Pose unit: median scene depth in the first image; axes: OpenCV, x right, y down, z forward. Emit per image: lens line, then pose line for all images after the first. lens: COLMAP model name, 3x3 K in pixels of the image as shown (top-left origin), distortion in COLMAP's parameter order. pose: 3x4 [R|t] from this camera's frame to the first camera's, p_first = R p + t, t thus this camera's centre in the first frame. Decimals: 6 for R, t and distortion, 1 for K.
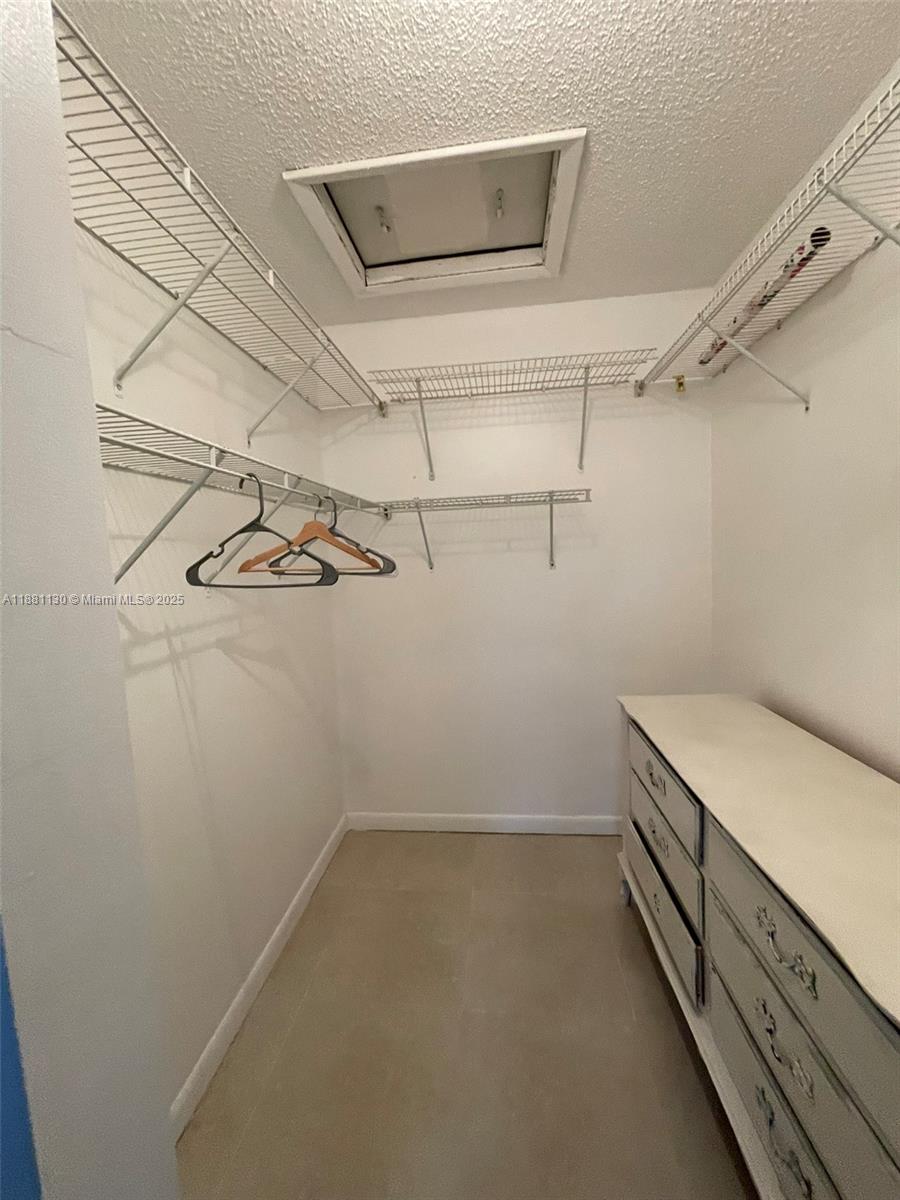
lens RADIAL K [[479.8, 0, 450.0], [0, 479.8, 600.0], [0, 0, 1]] dist [-0.000014, 0.000111]
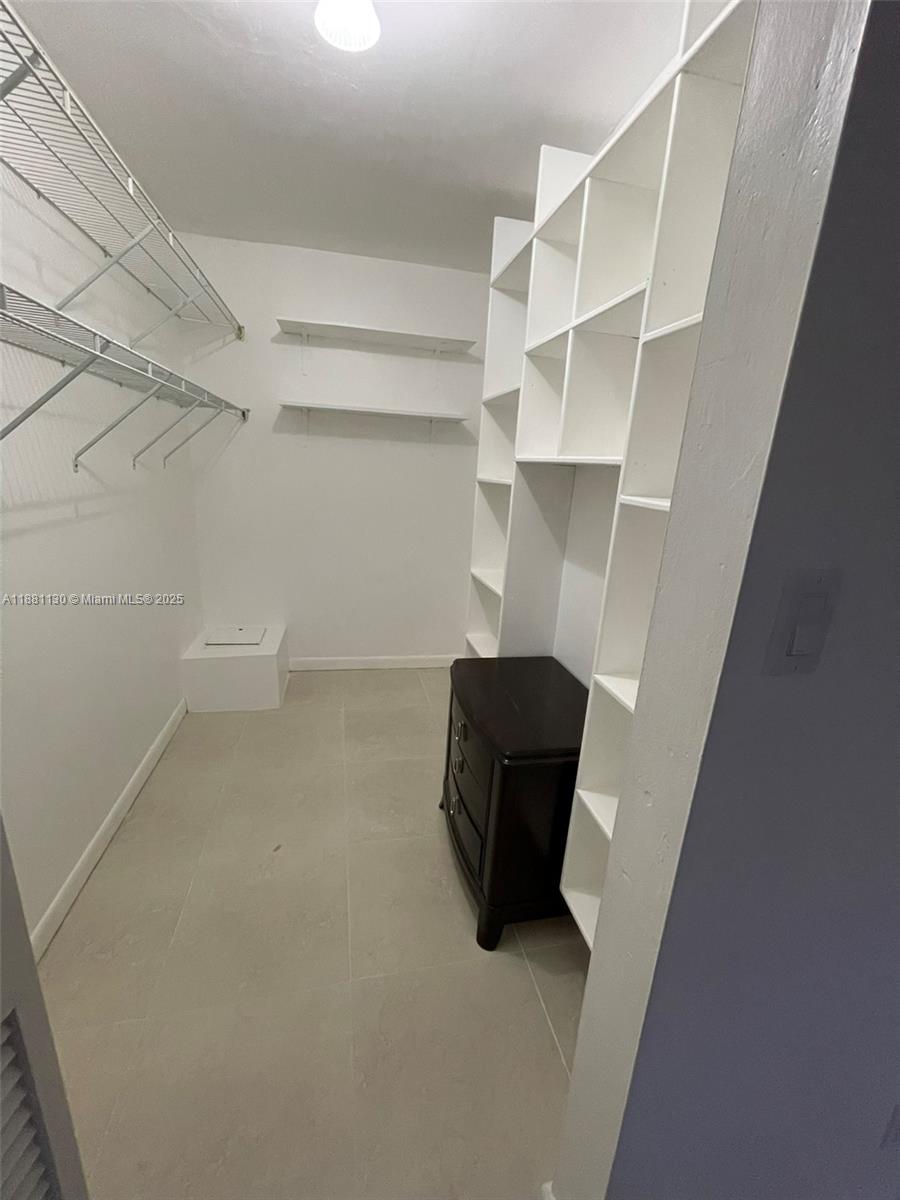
lens RADIAL K [[479.8, 0, 450.0], [0, 479.8, 600.0], [0, 0, 1]] dist [-0.000014, 0.000111]
pose [[0.941550, -0.000608, 0.336872, -0.049907], [-0.058614, 0.984449, 0.165601, 0.049387], [-0.331734, -0.175667, 0.926873, -0.457529]]
